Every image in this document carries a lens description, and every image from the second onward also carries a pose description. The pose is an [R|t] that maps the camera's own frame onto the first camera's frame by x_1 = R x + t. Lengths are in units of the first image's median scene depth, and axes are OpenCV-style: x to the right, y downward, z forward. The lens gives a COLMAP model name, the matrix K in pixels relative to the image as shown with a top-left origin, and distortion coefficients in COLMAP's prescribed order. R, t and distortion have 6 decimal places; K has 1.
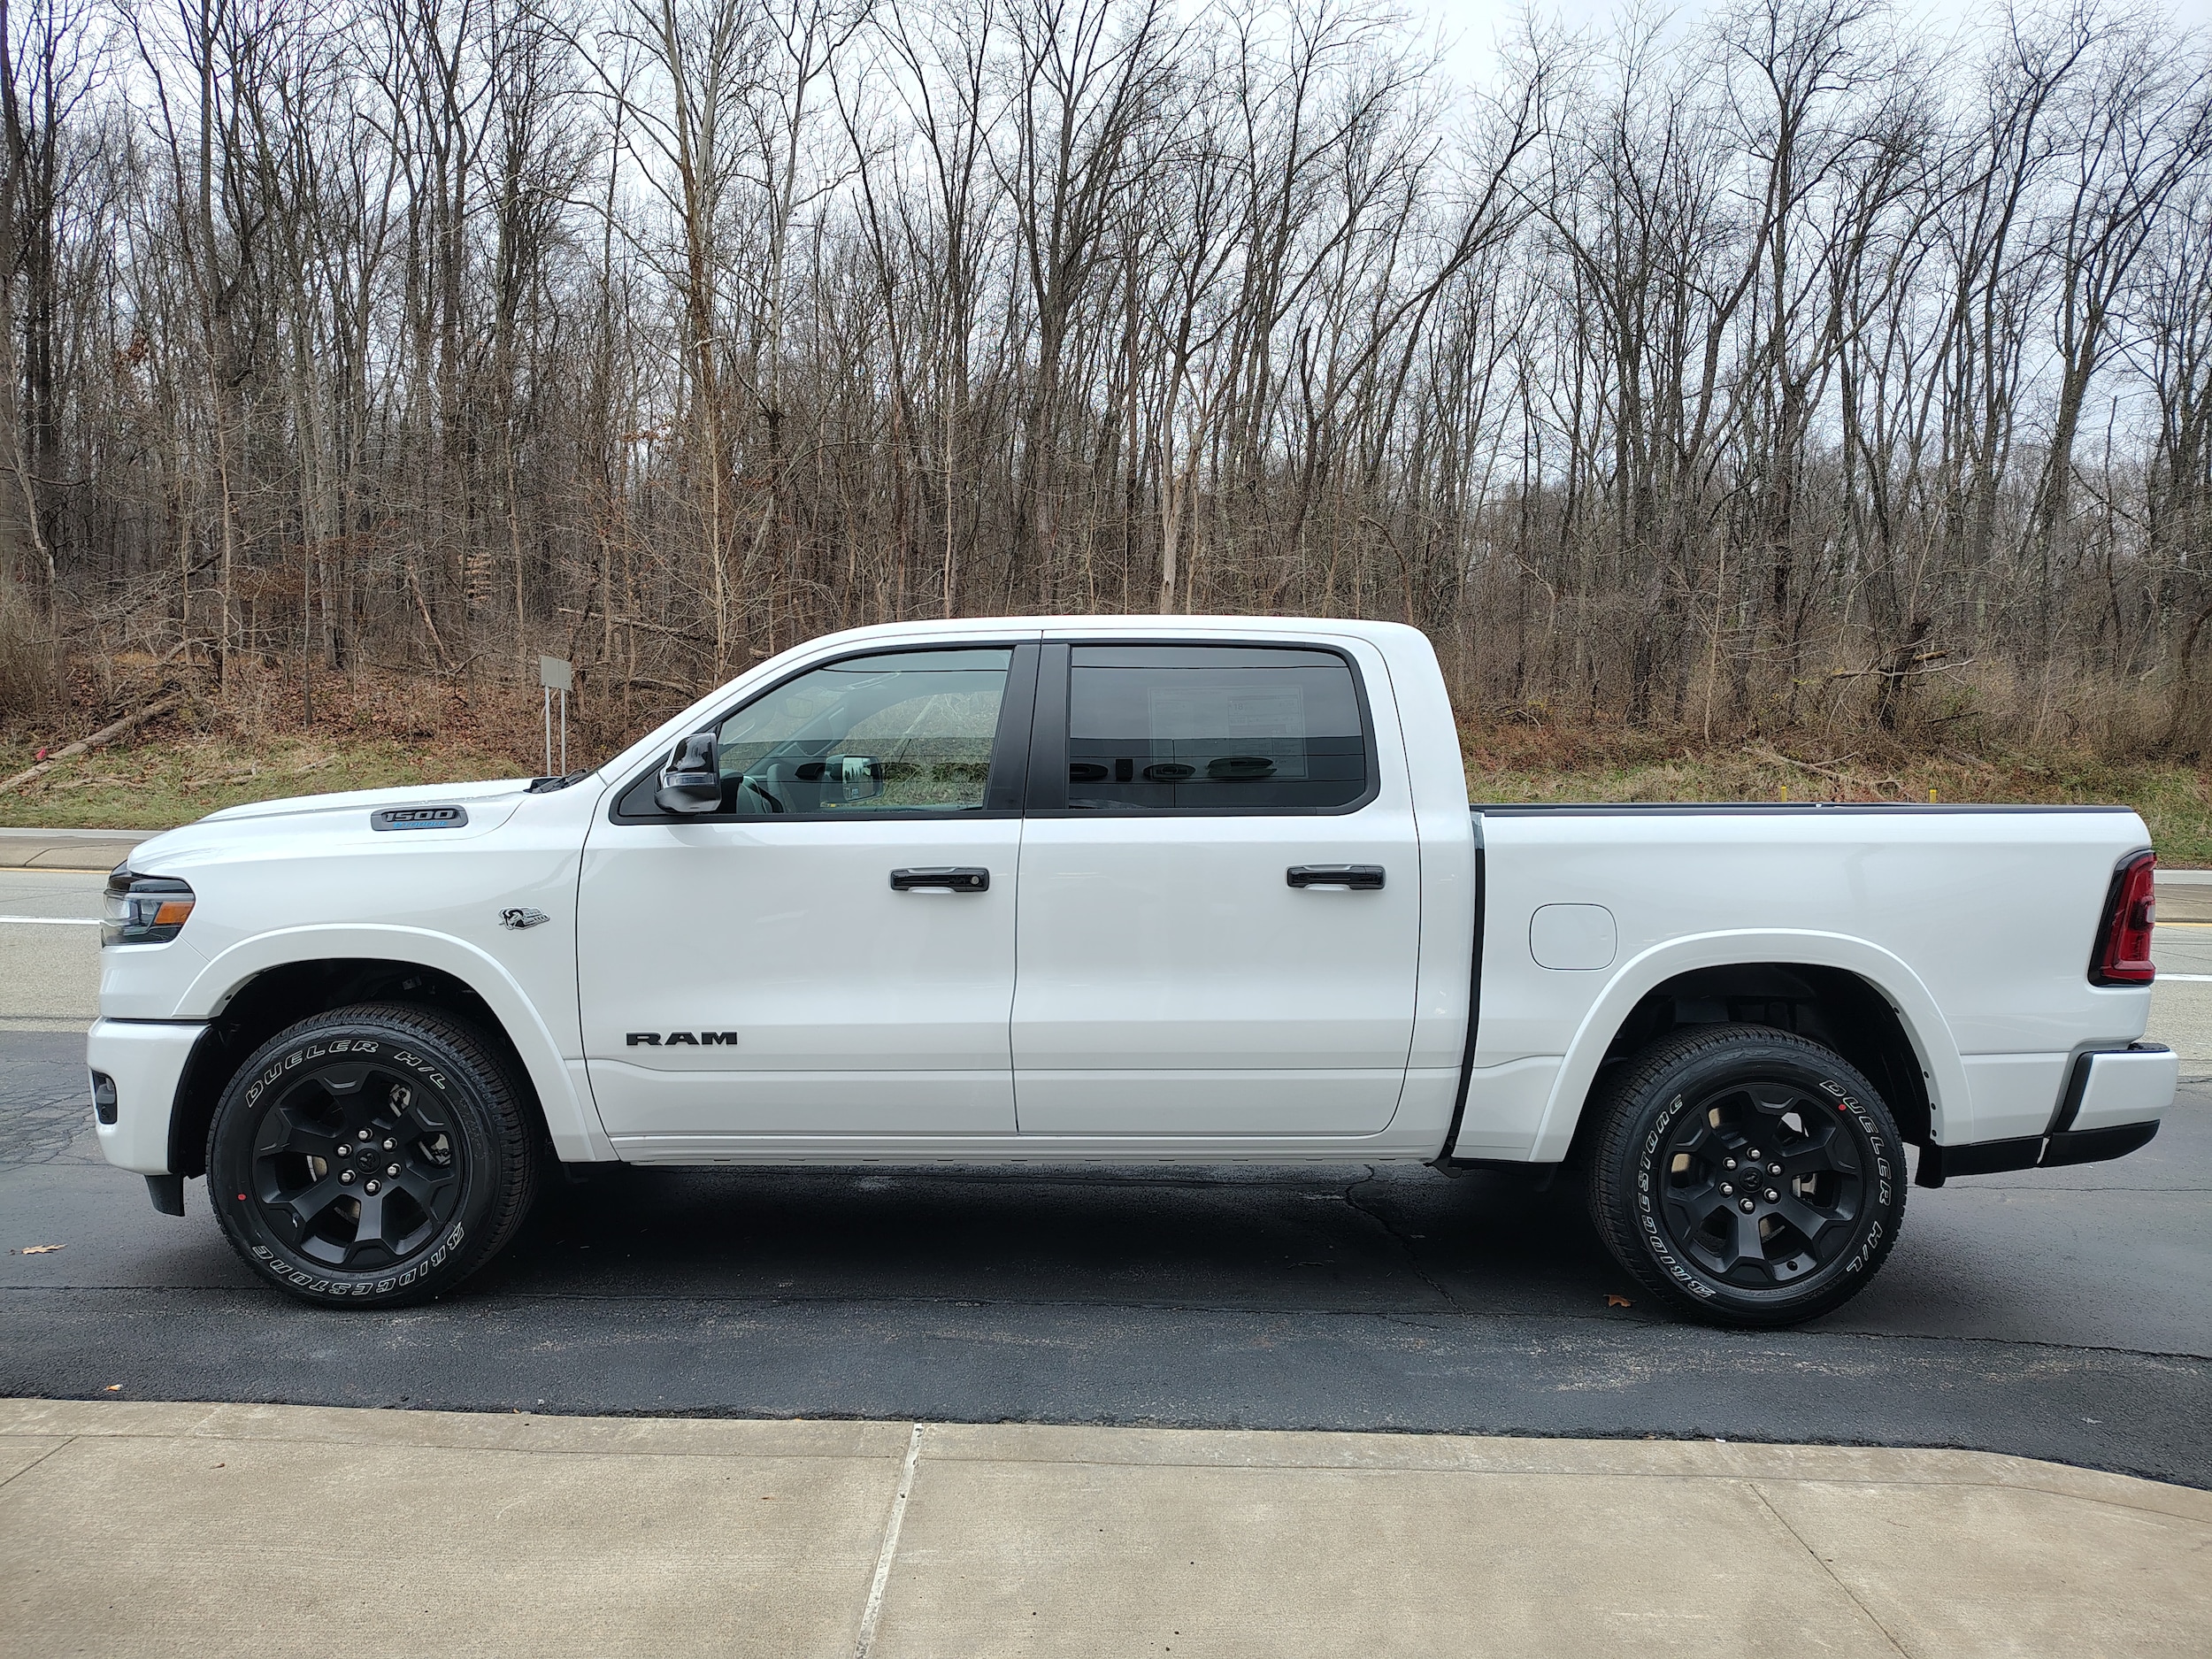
lens RADIAL K [[1442.6, 0, 1105.1], [0, 1442.6, 877.5], [0, 0, 1]] dist [0.052574, -0.000948]
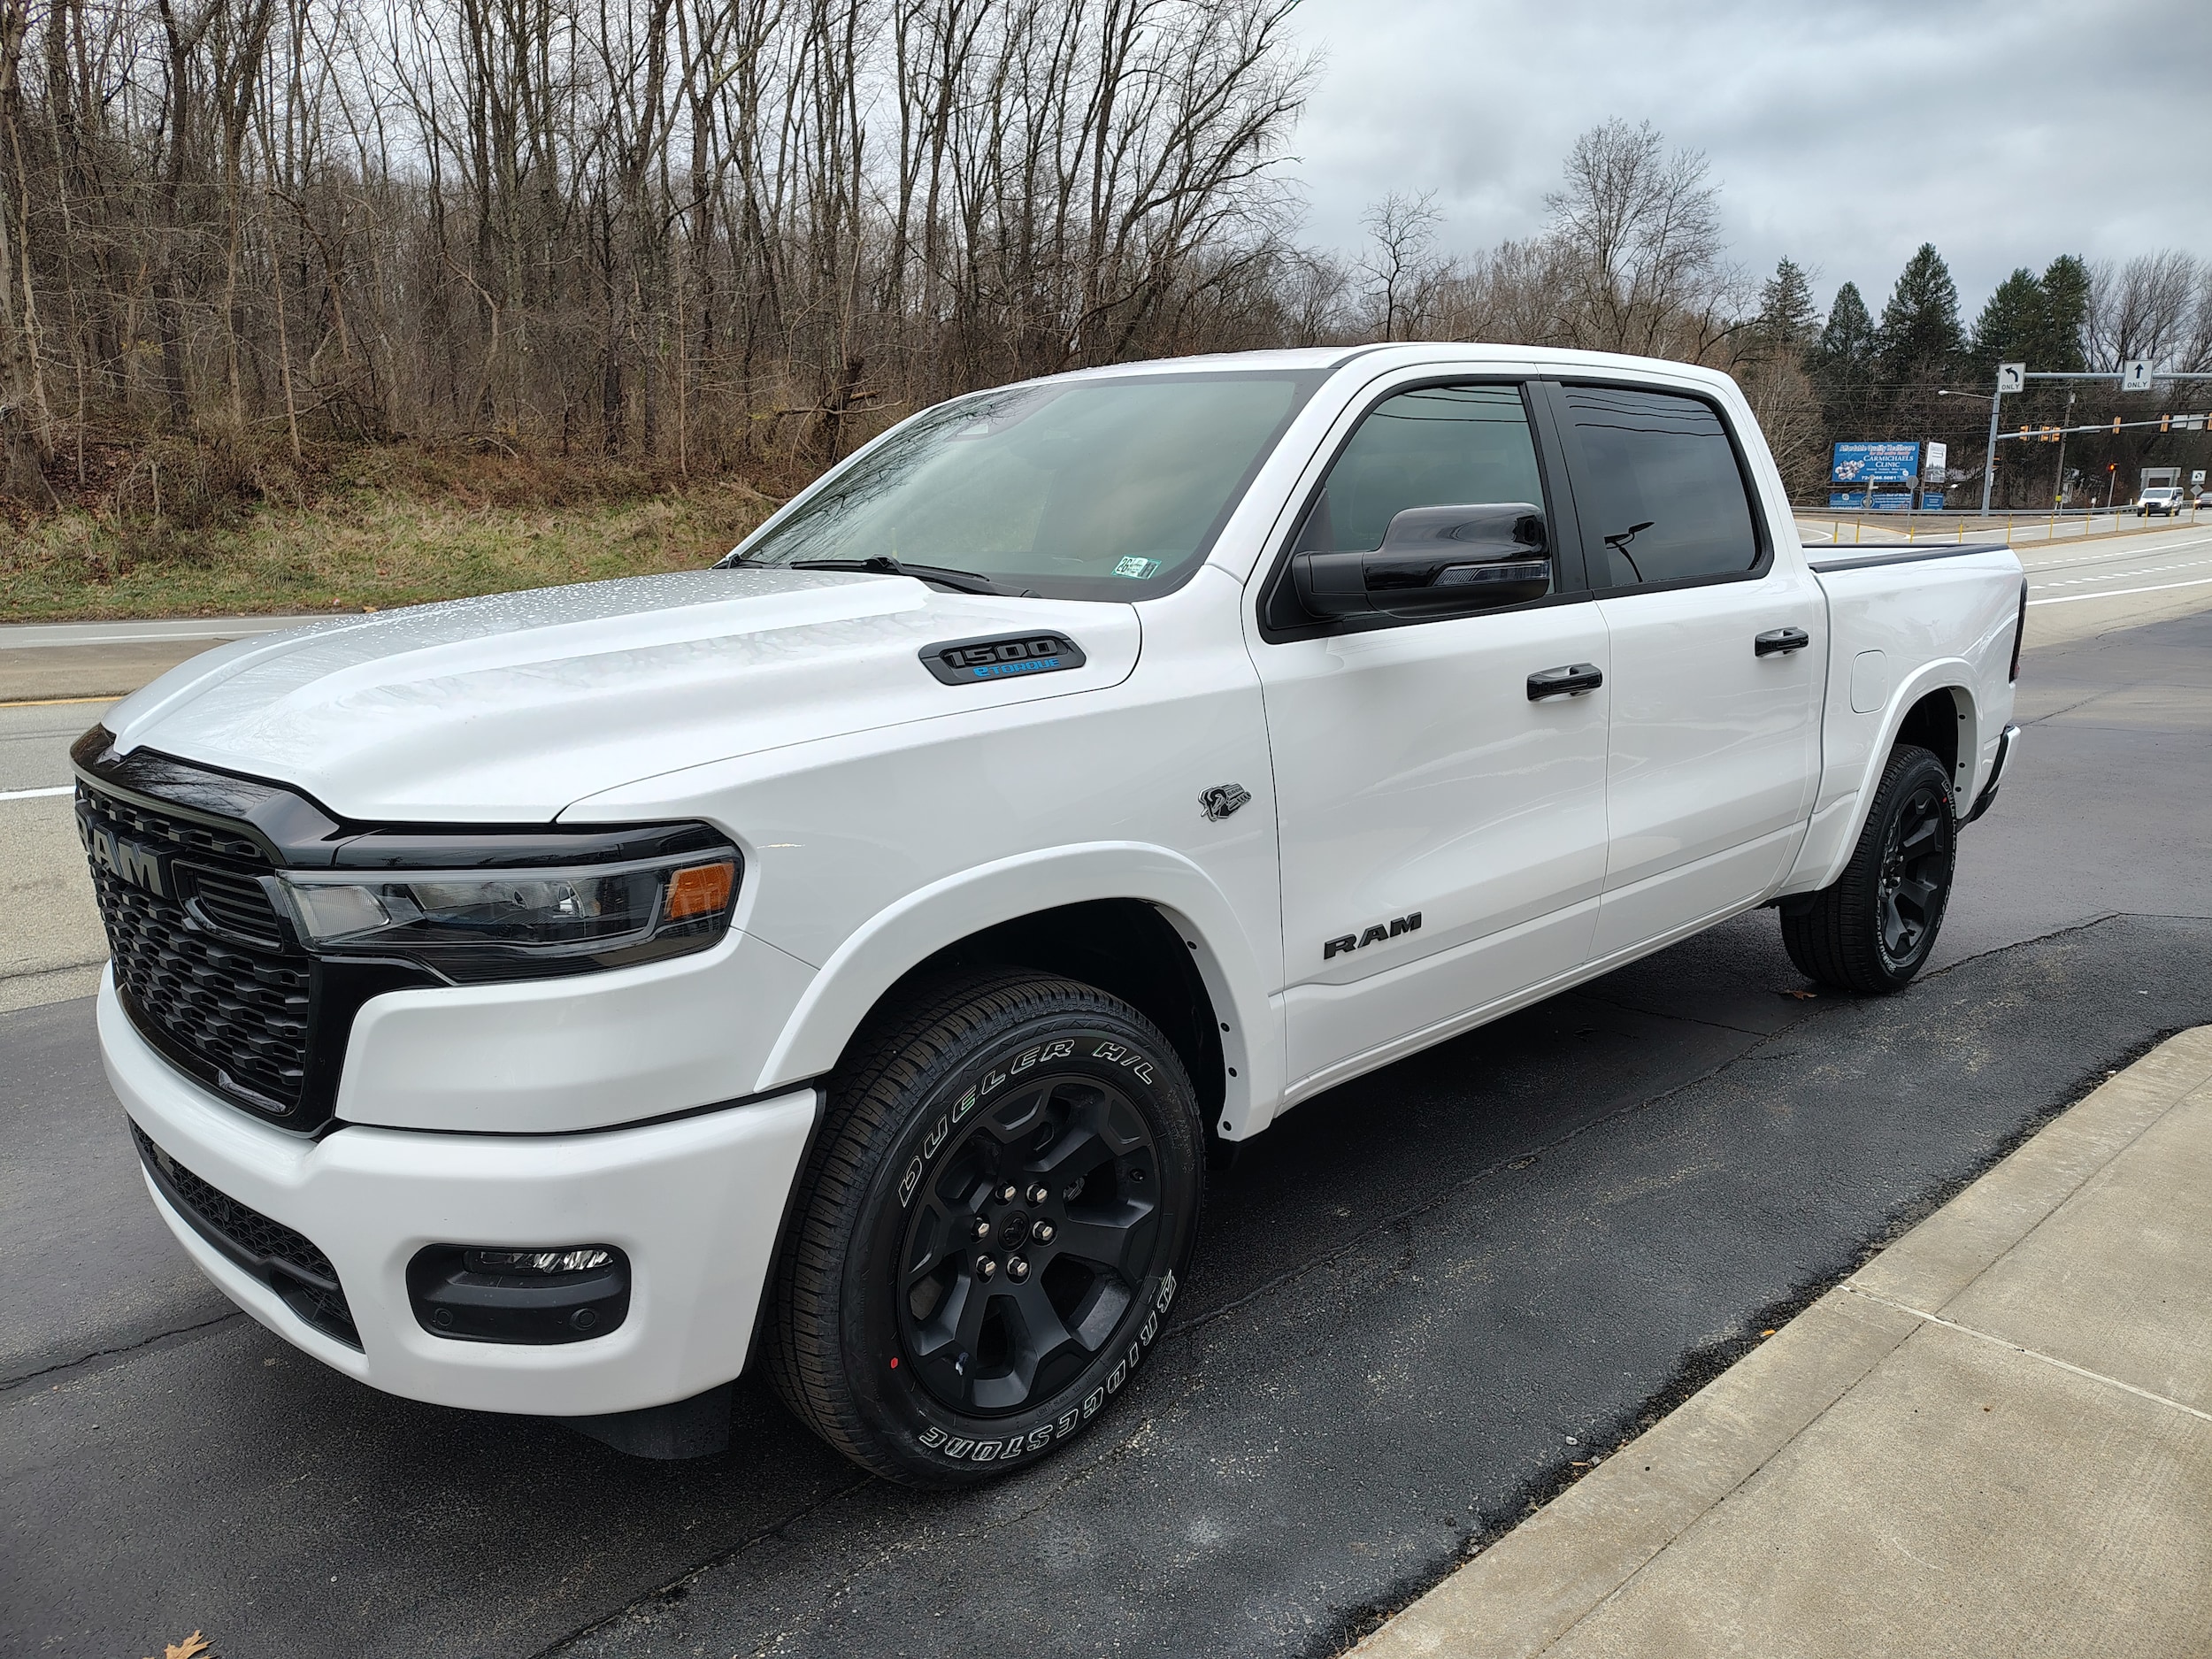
lens RADIAL K [[1493.3, 0, 1136.3], [0, 1493.3, 835.7], [0, 0, 1]] dist [0.034552, -0.000249]
pose [[0.734318, -0.157159, 0.660362, -0.862632], [0.060903, 0.984160, 0.166495, -0.068953], [-0.676068, -0.082042, 0.732258, 0.536804]]
